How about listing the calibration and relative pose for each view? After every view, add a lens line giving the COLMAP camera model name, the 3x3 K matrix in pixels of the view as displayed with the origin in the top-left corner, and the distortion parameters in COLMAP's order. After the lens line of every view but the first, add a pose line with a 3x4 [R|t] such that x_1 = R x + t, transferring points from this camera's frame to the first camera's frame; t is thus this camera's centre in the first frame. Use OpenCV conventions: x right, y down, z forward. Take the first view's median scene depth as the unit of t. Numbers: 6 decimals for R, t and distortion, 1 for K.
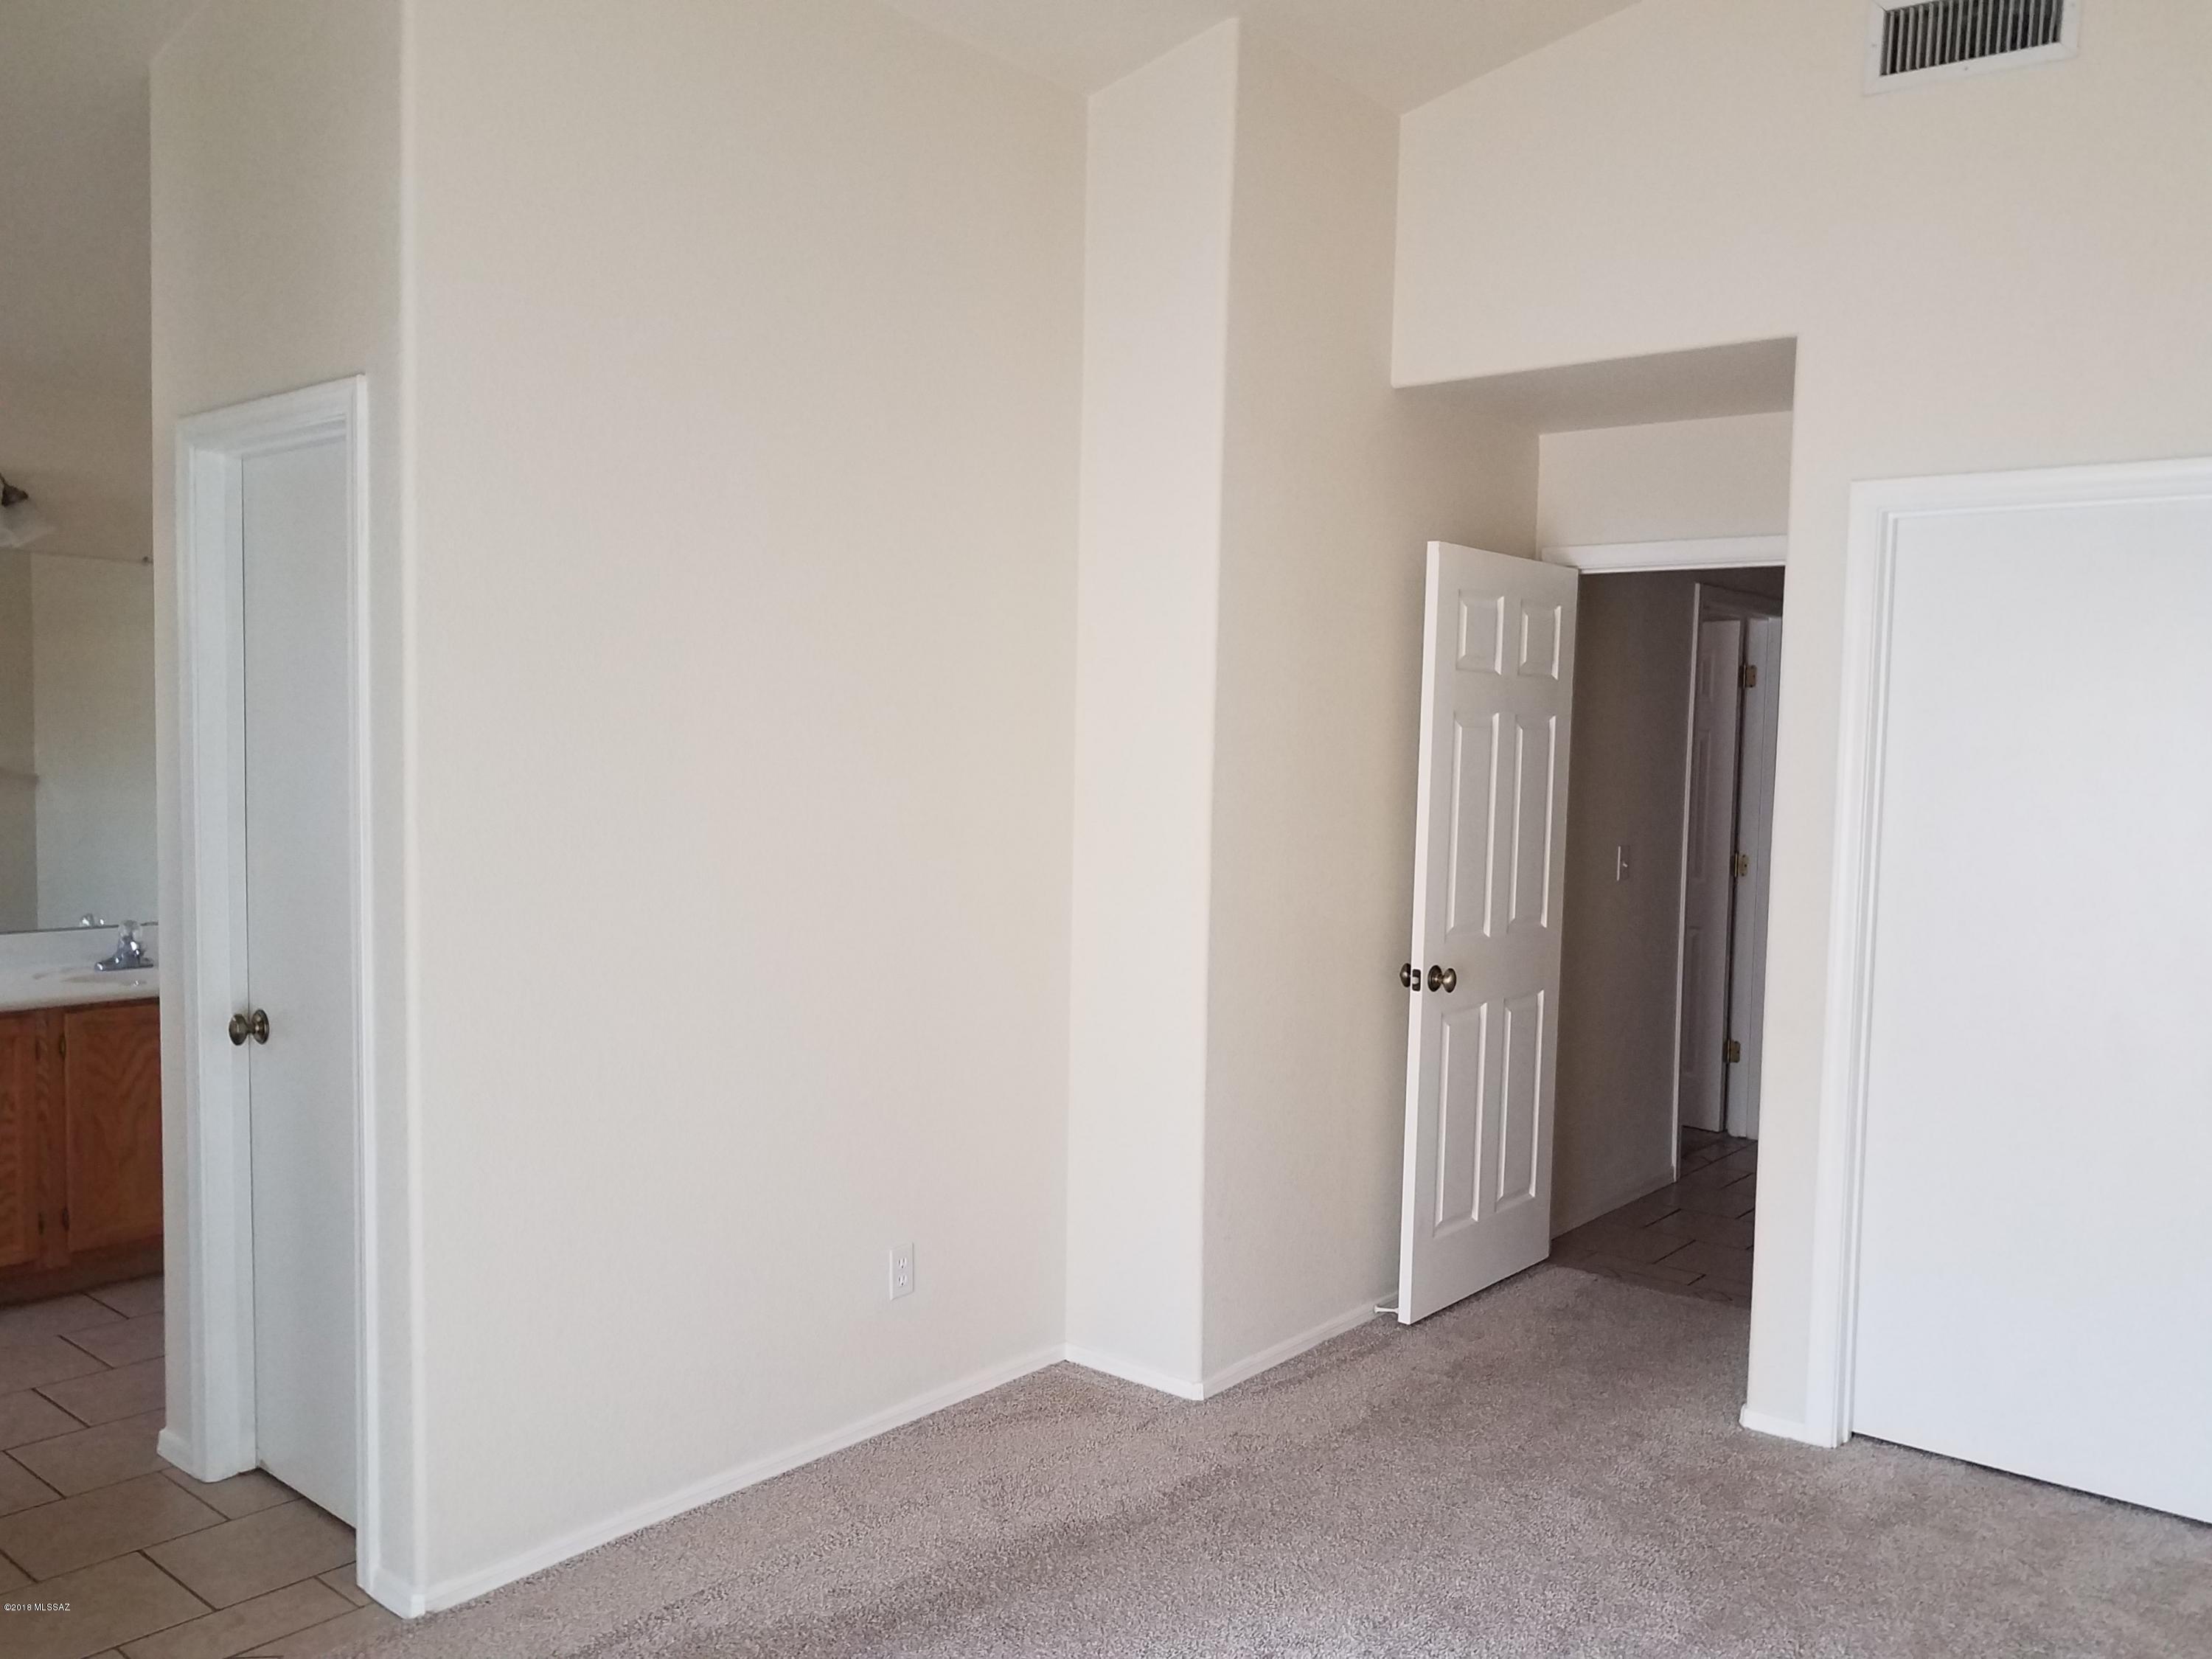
lens RADIAL K [[1729.4, 0, 1106.8], [0, 1729.4, 837.8], [0, 0, 1]] dist [0.001700, -0.000986]
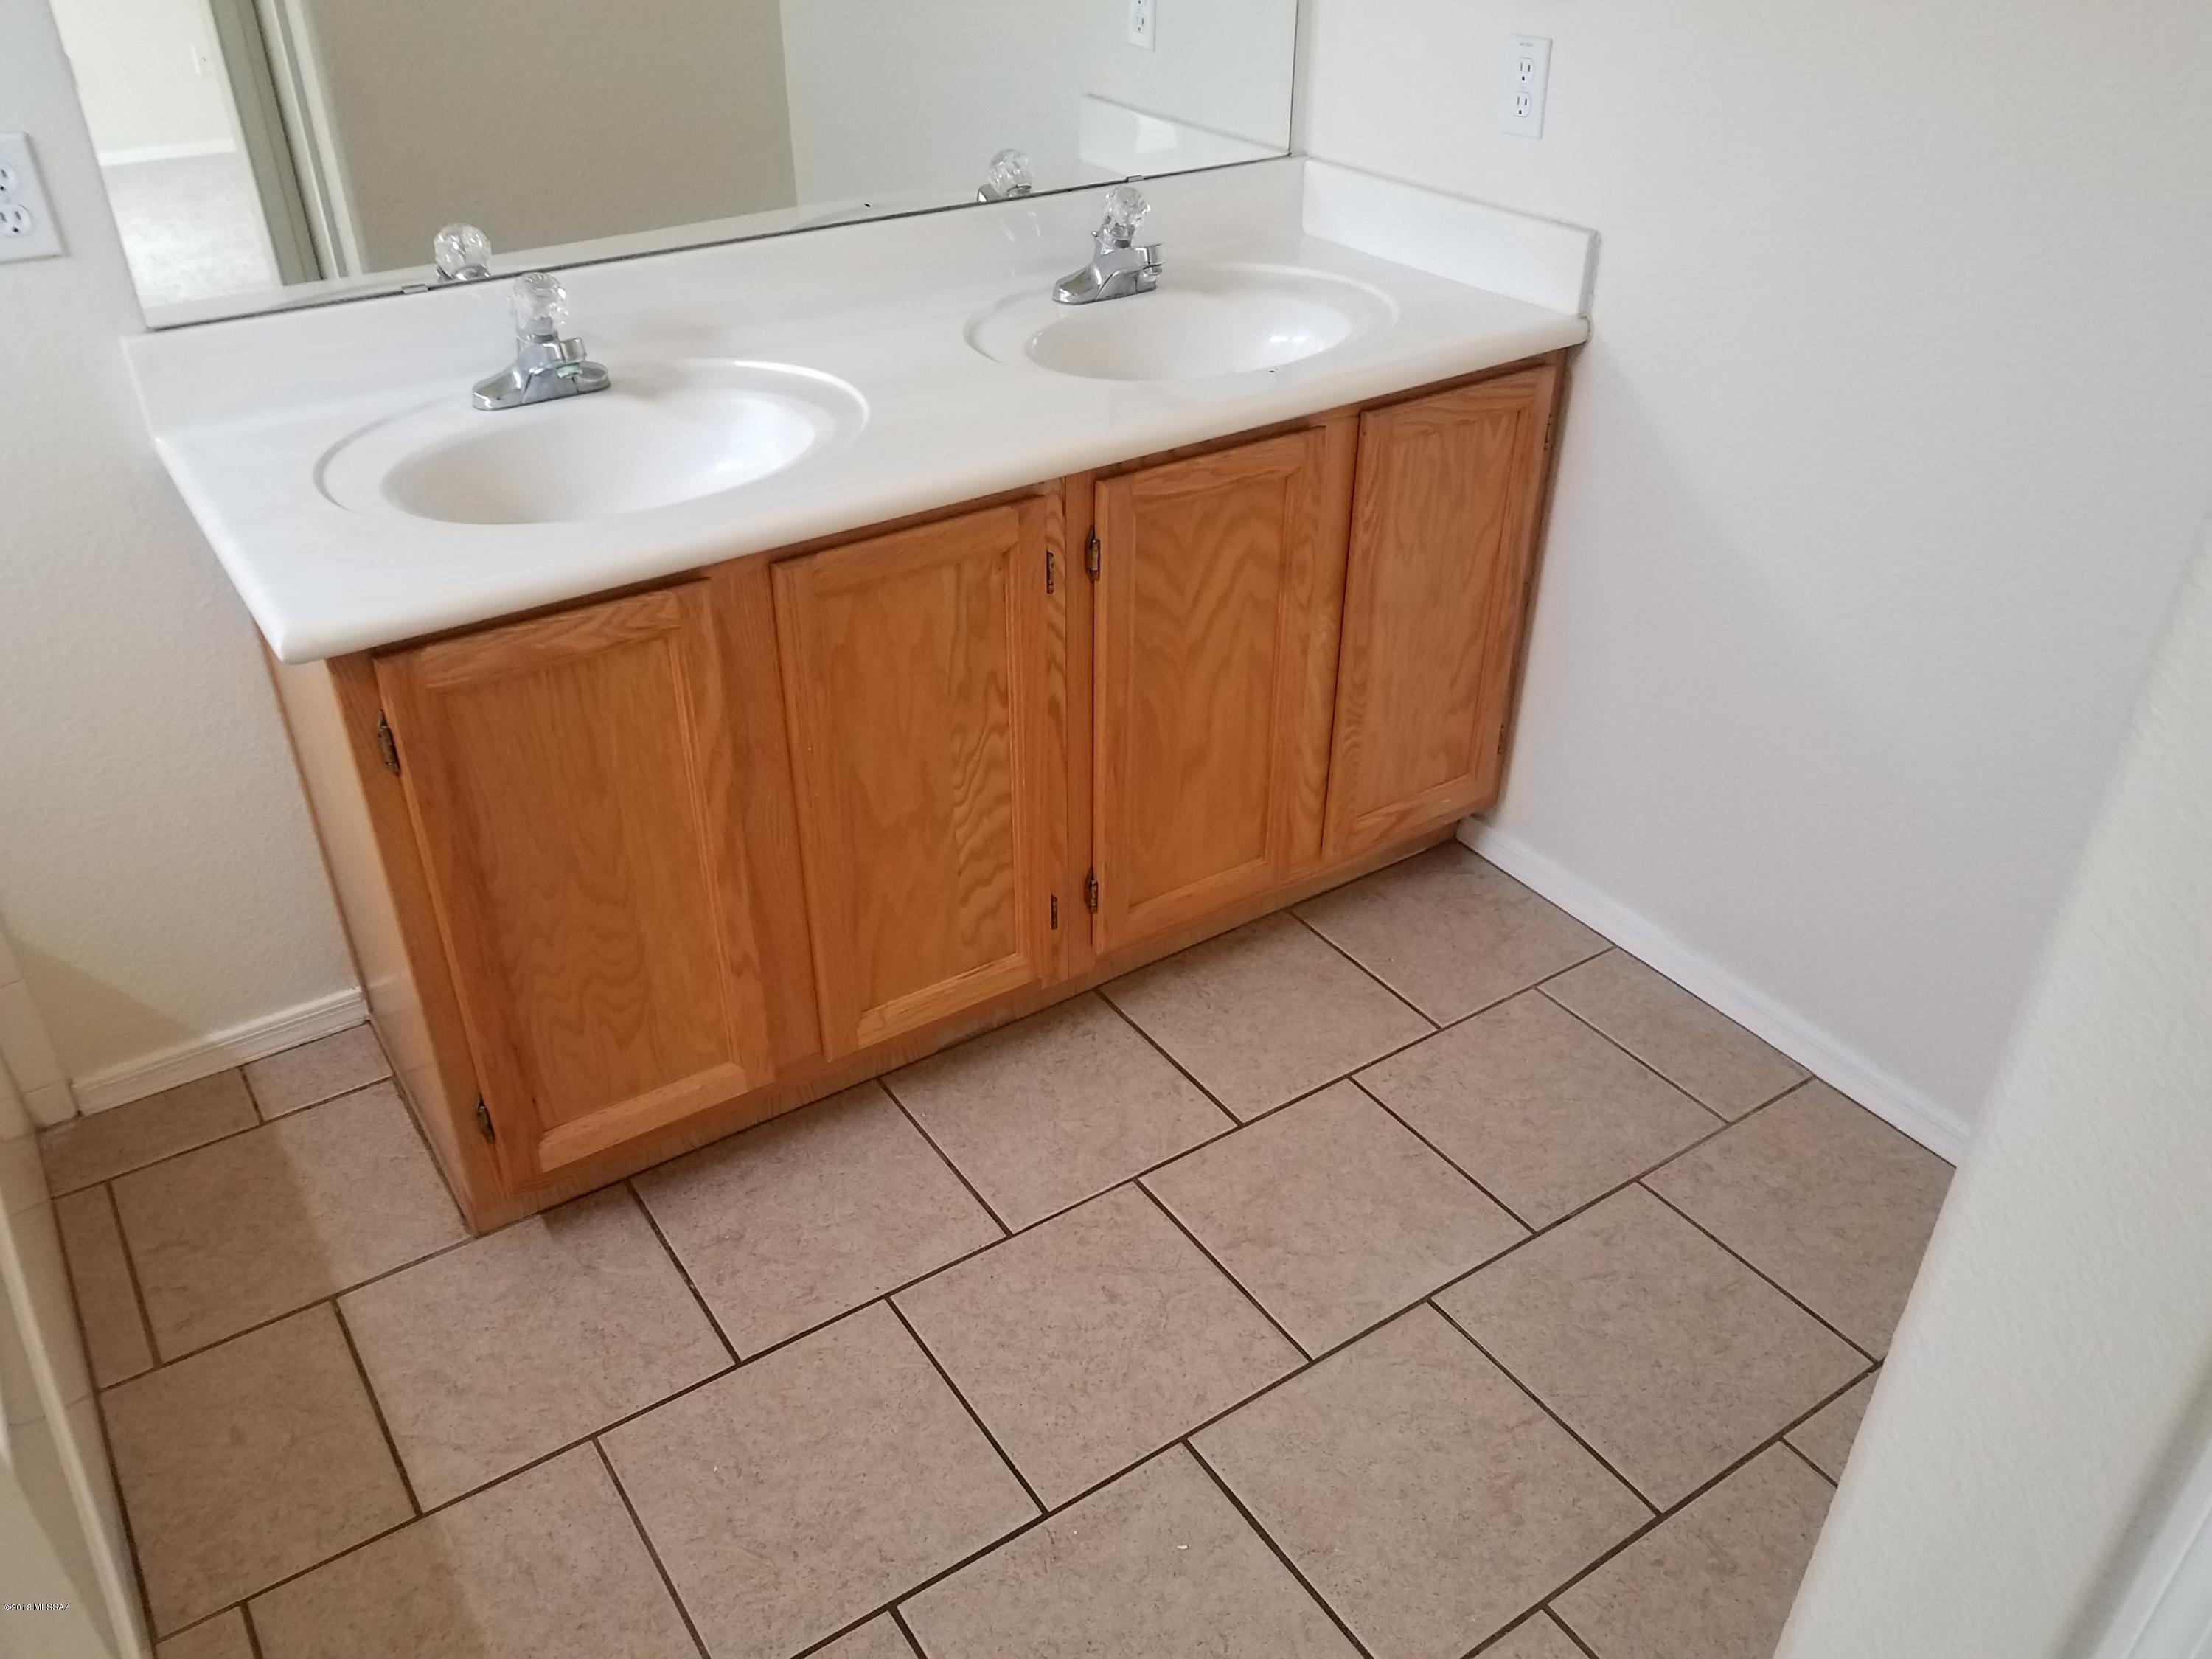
lens RADIAL K [[1729.4, 0, 1103.6], [0, 1729.4, 829.6], [0, 0, 1]] dist [0.001700, -0.000986]
pose [[0.959508, 0.148699, -0.239233, -0.491891], [-0.011311, 0.868960, 0.494753, -0.032682], [0.281453, -0.472014, 0.835456, 0.615765]]
